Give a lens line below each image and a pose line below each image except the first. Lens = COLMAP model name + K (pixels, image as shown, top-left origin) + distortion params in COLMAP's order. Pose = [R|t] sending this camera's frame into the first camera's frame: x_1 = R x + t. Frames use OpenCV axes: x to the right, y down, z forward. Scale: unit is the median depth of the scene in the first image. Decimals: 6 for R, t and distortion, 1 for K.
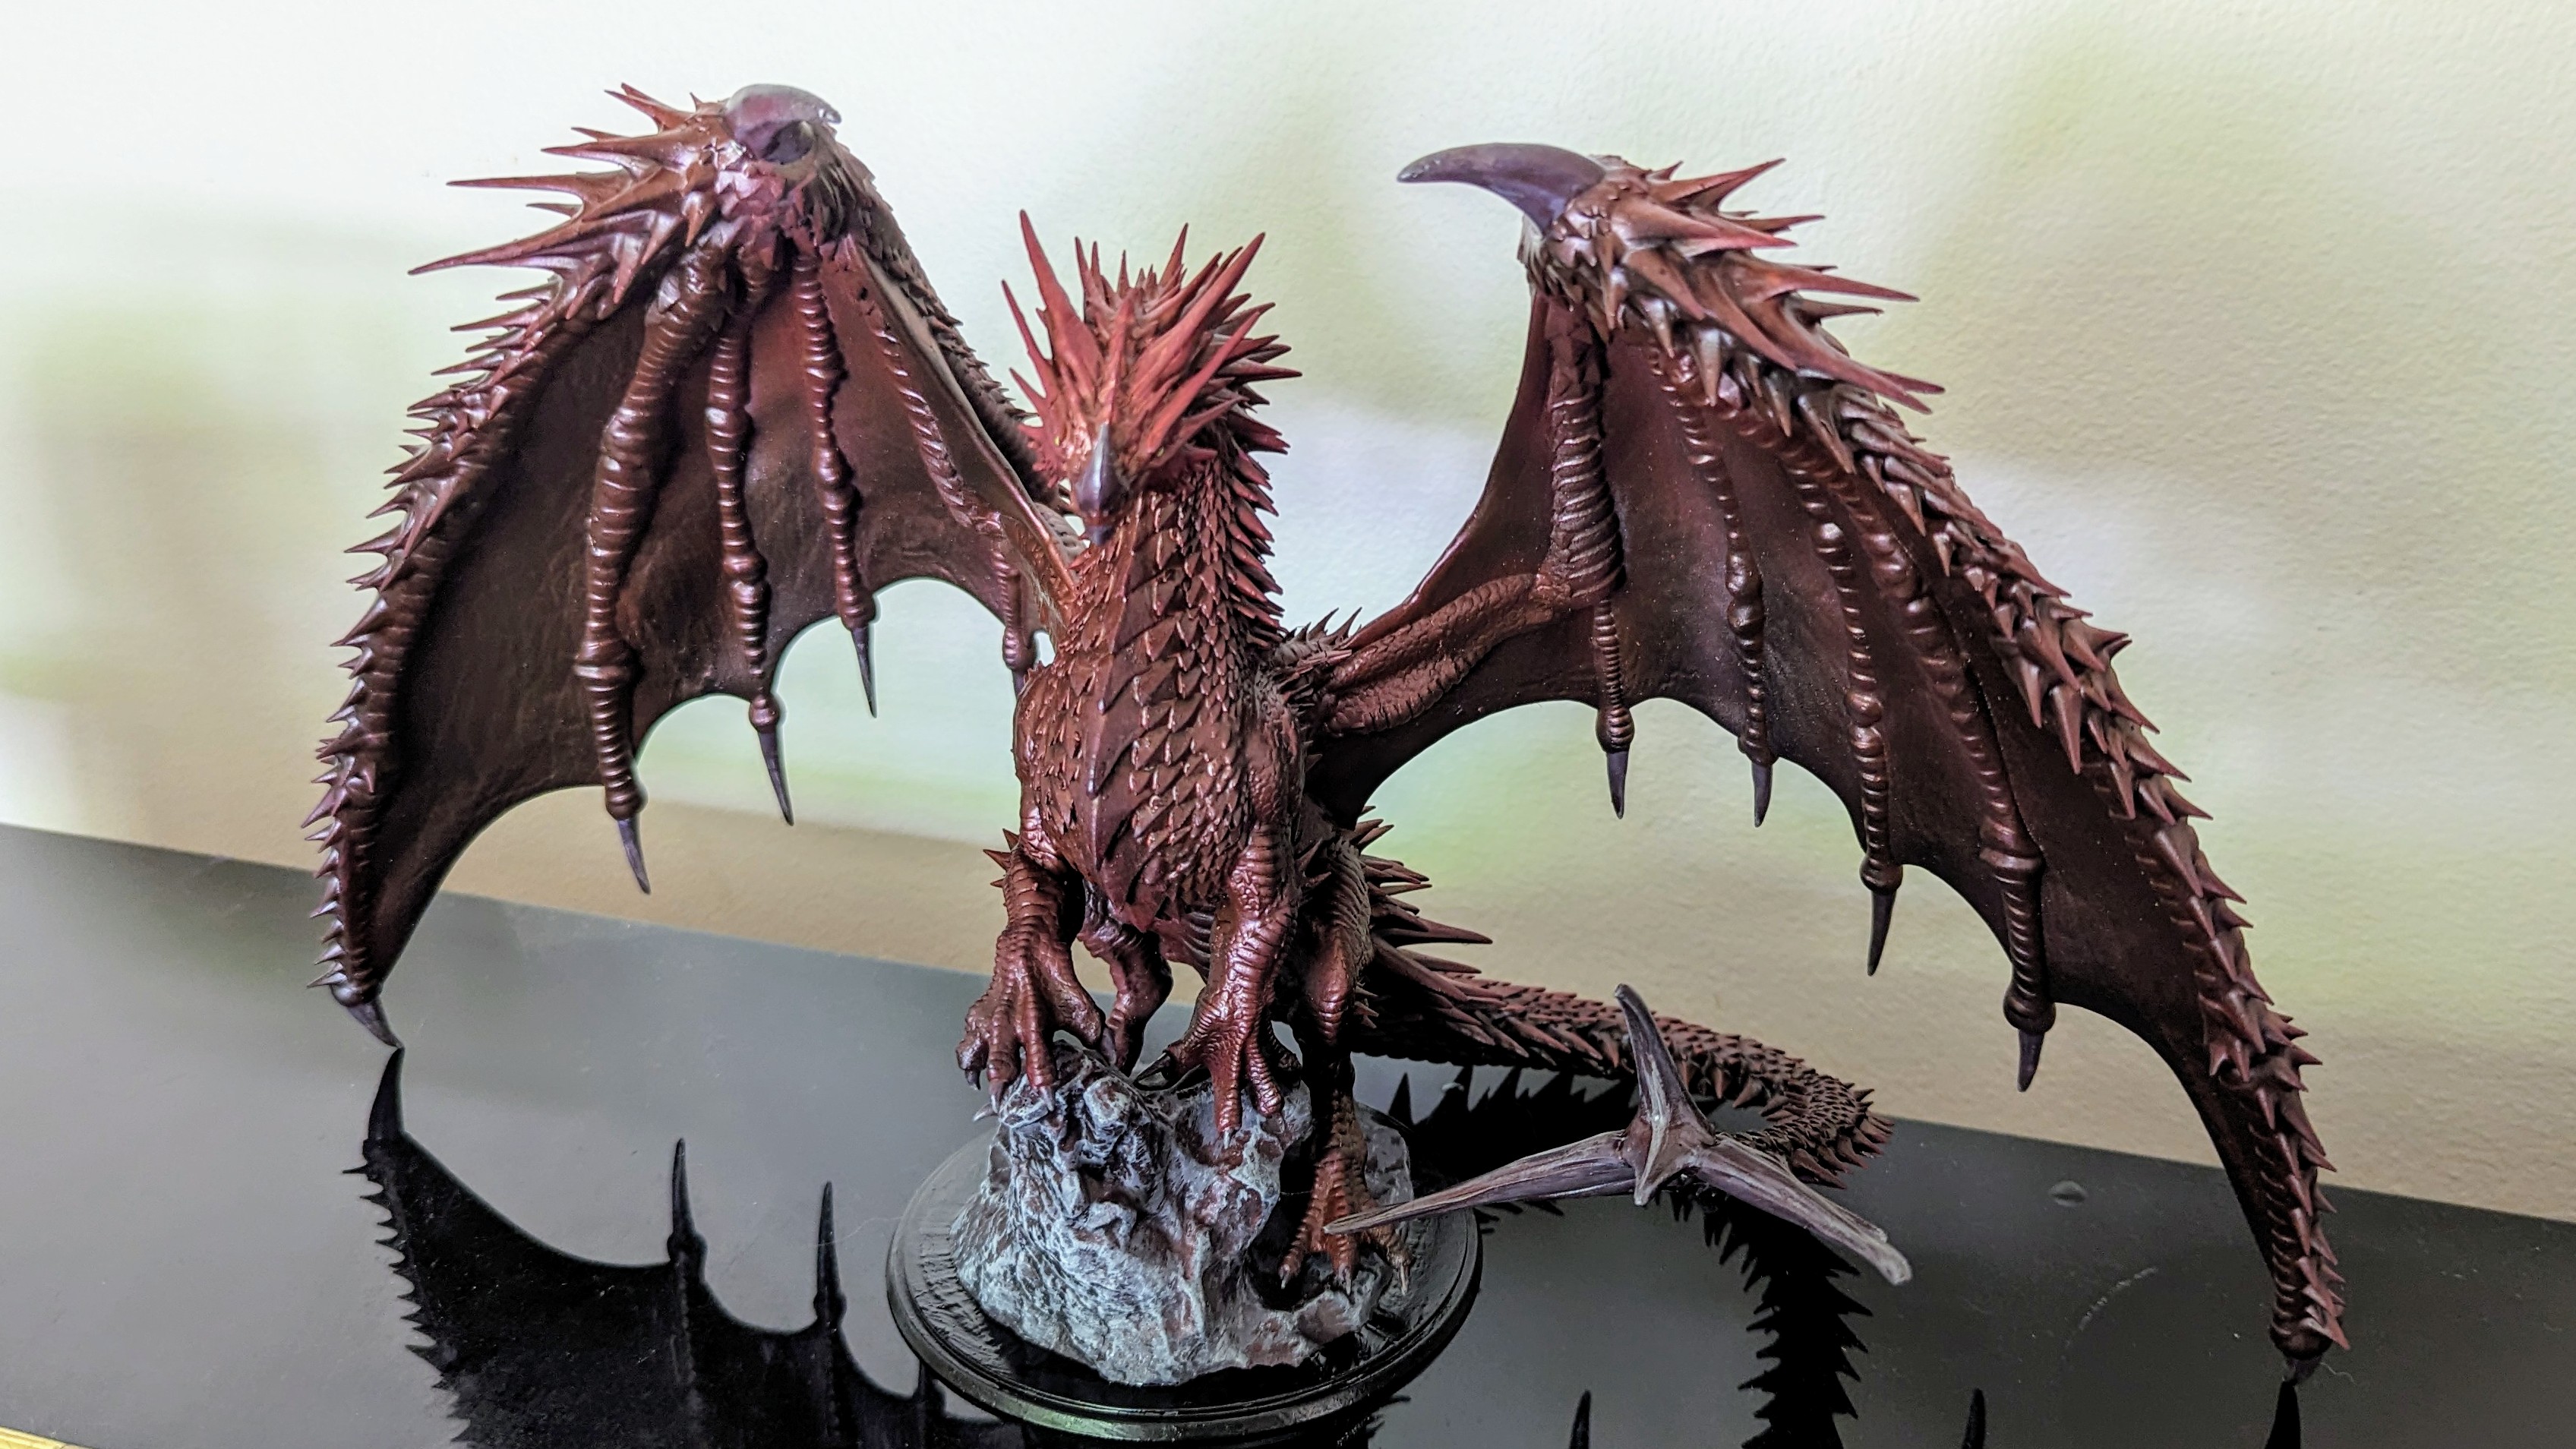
lens RADIAL K [[1748.8, 0, 1289.3], [0, 1748.8, 726.5], [0, 0, 1]] dist [-0.062362, -0.007917]
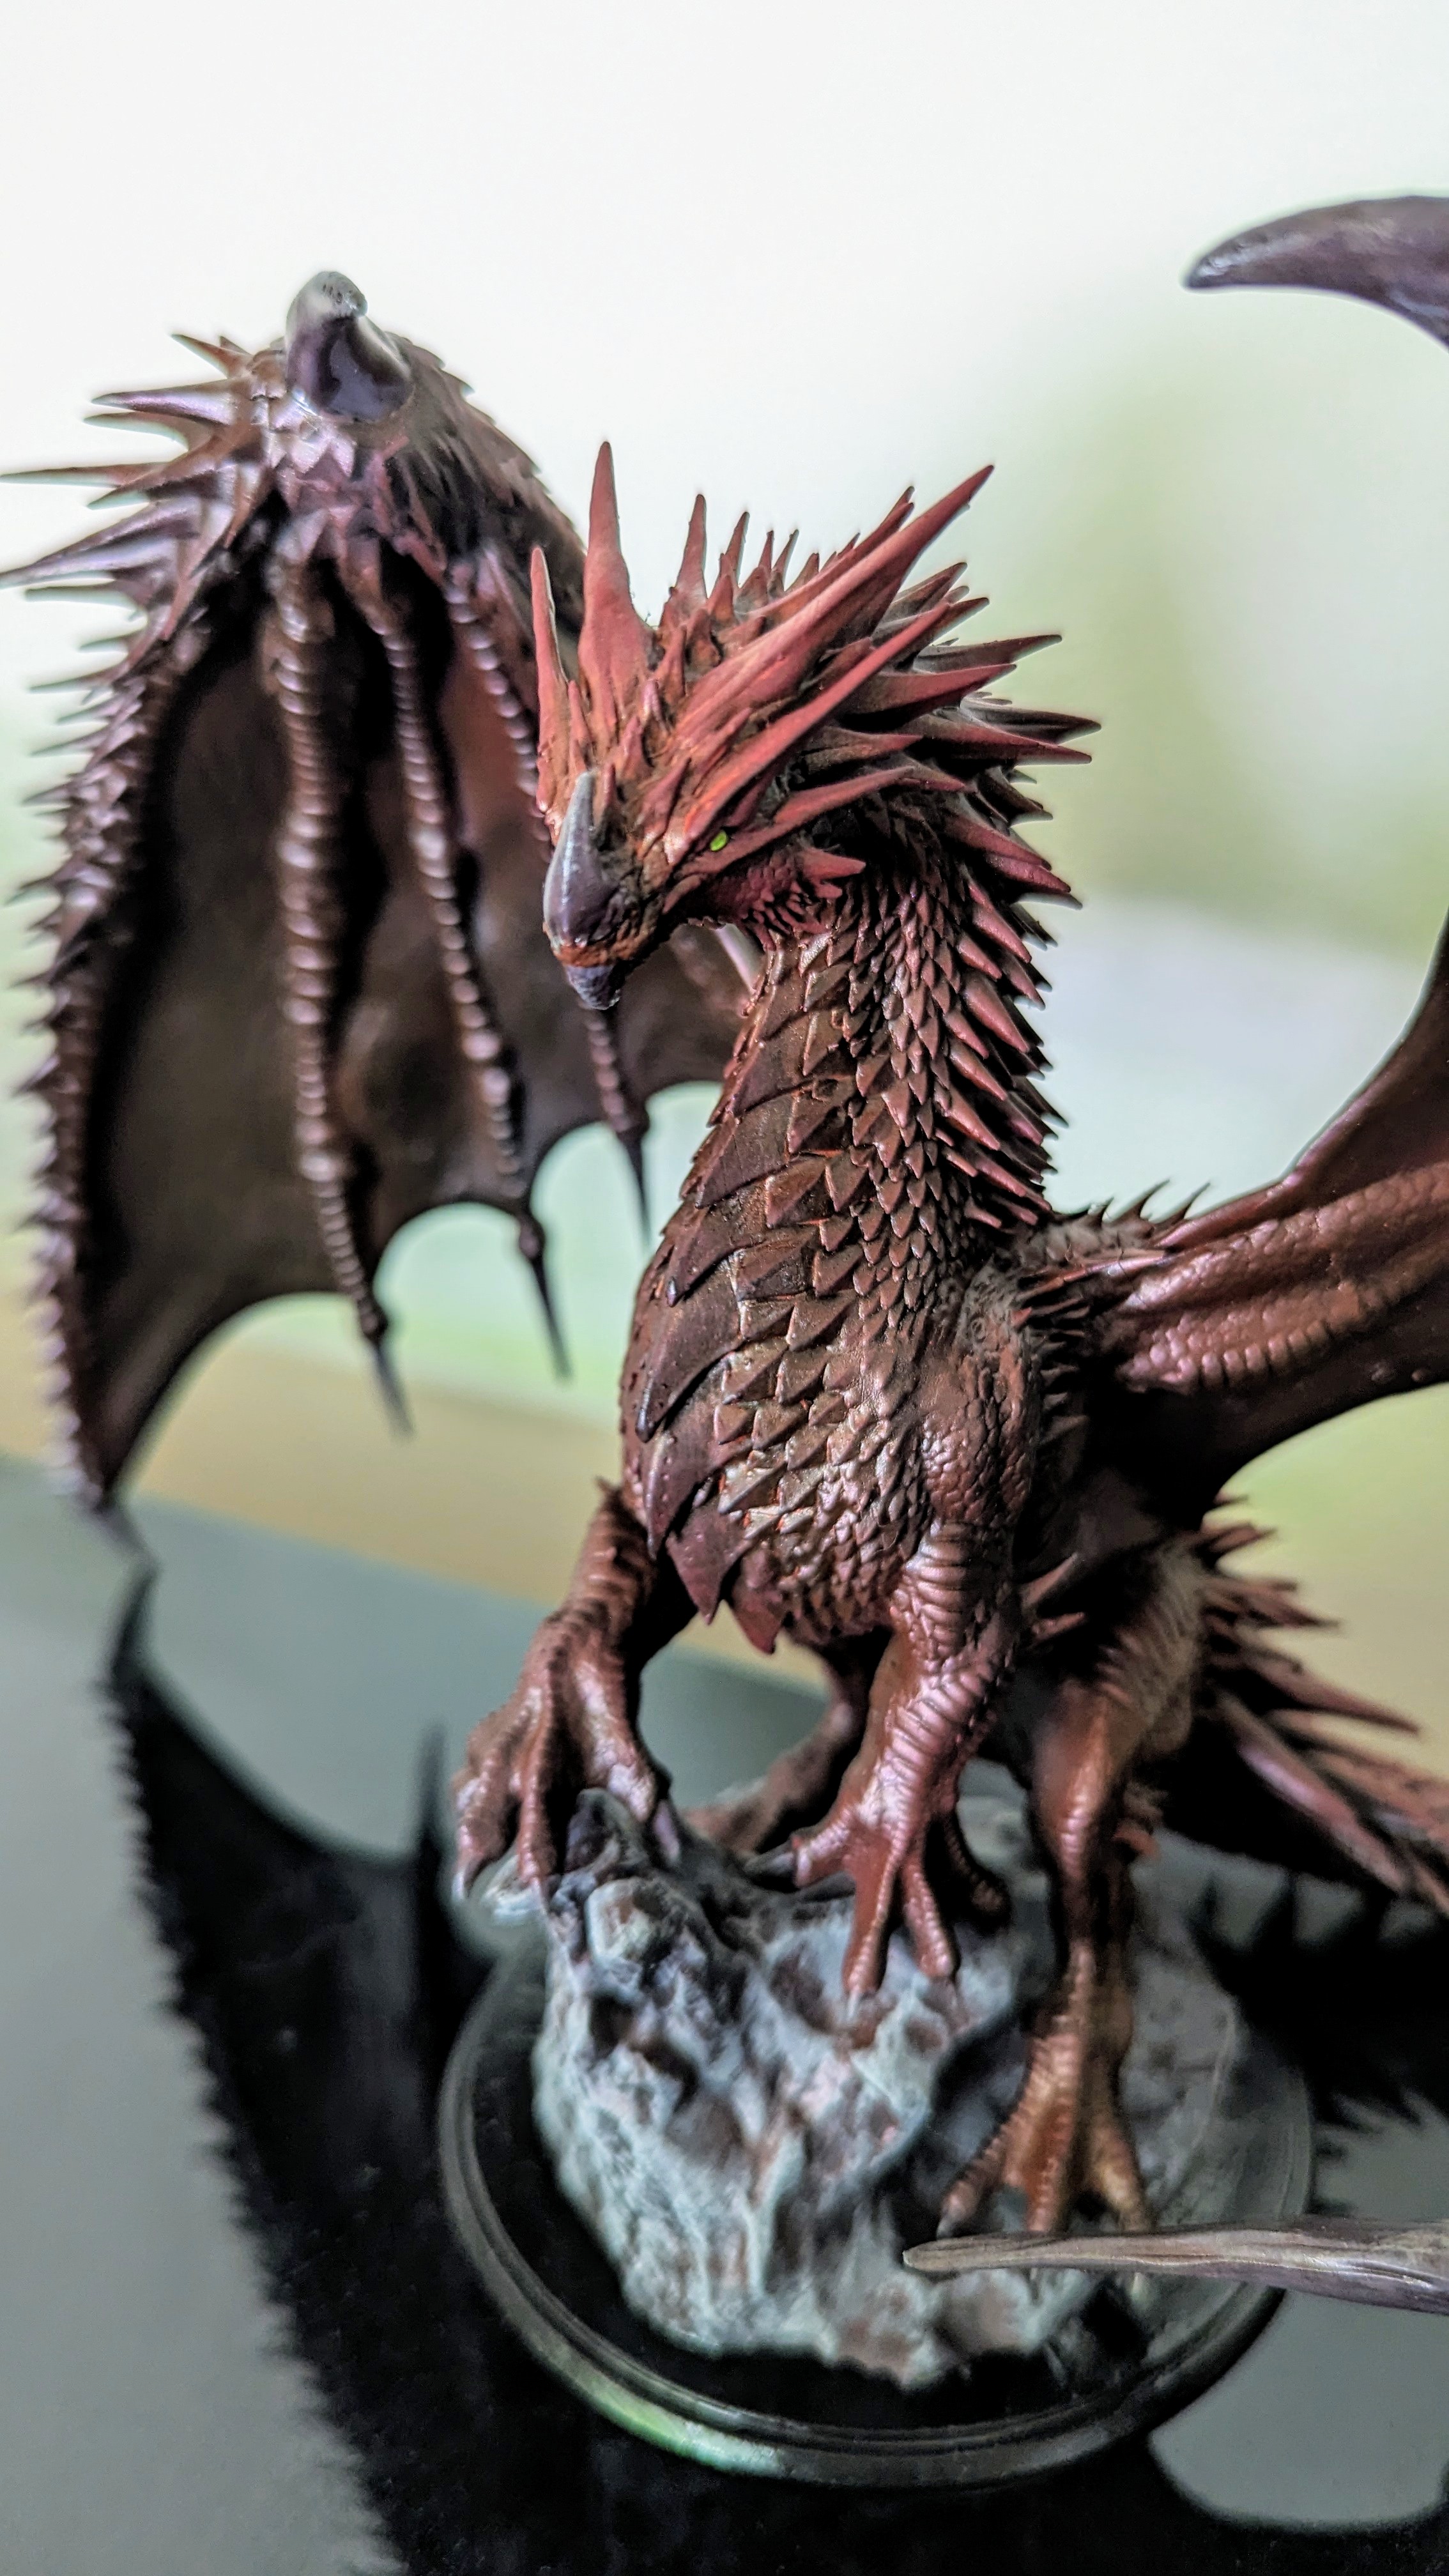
lens RADIAL K [[1748.8, 0, 721.8], [0, 1748.8, 1273.3], [0, 0, 1]] dist [-0.062362, -0.007917]
pose [[0.916253, 0.130573, -0.378723, 0.122773], [-0.132505, 0.990958, 0.021083, -0.029372], [0.378051, 0.030866, 0.925270, 0.406688]]
